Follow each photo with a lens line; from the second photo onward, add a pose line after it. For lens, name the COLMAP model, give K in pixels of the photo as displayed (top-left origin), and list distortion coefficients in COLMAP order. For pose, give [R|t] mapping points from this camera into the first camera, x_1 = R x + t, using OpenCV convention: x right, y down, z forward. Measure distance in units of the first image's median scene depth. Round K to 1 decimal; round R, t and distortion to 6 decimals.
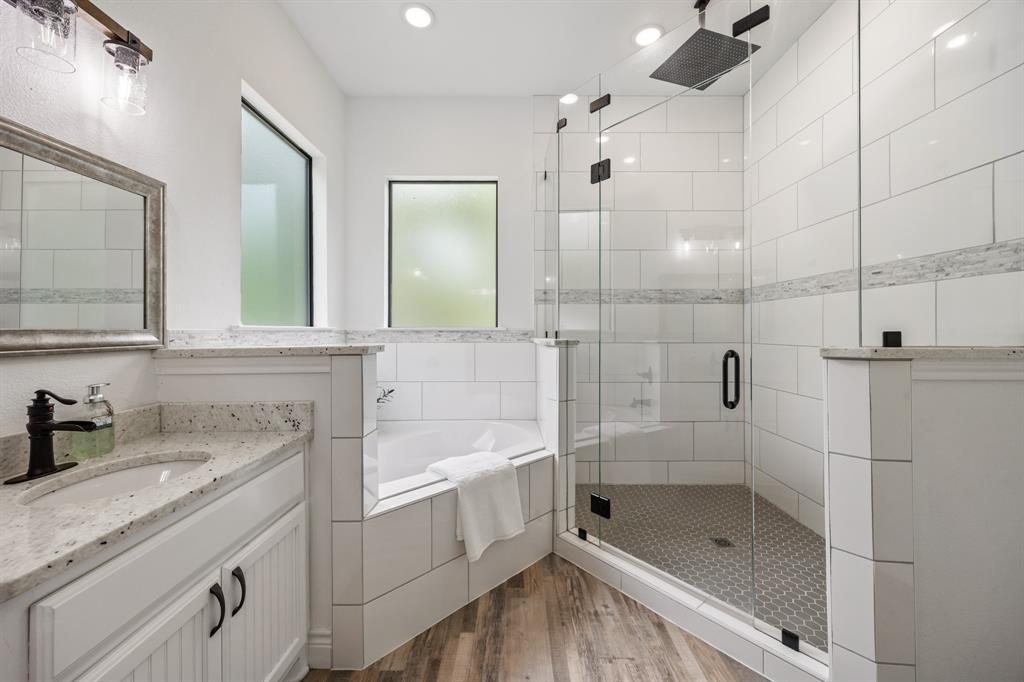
lens RADIAL K [[394.0, 0, 512.1], [0, 394.0, 335.3], [0, 0, 1]] dist [-0.002069, 0.000086]
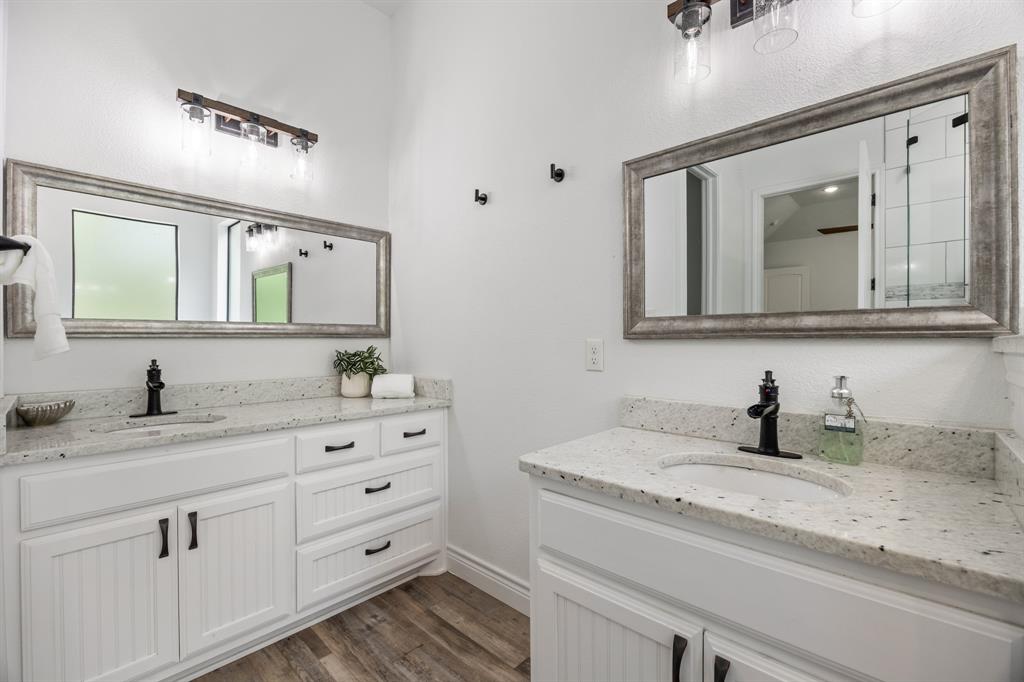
lens RADIAL K [[444.3, 0, 513.0], [0, 444.3, 332.9], [0, 0, 1]] dist [-0.015223, -0.000209]
pose [[-0.682025, 0.002779, -0.731323, 0.085712], [0.001124, 0.999996, 0.002752, 0.033995], [0.731328, 0.001054, -0.682026, 1.199923]]
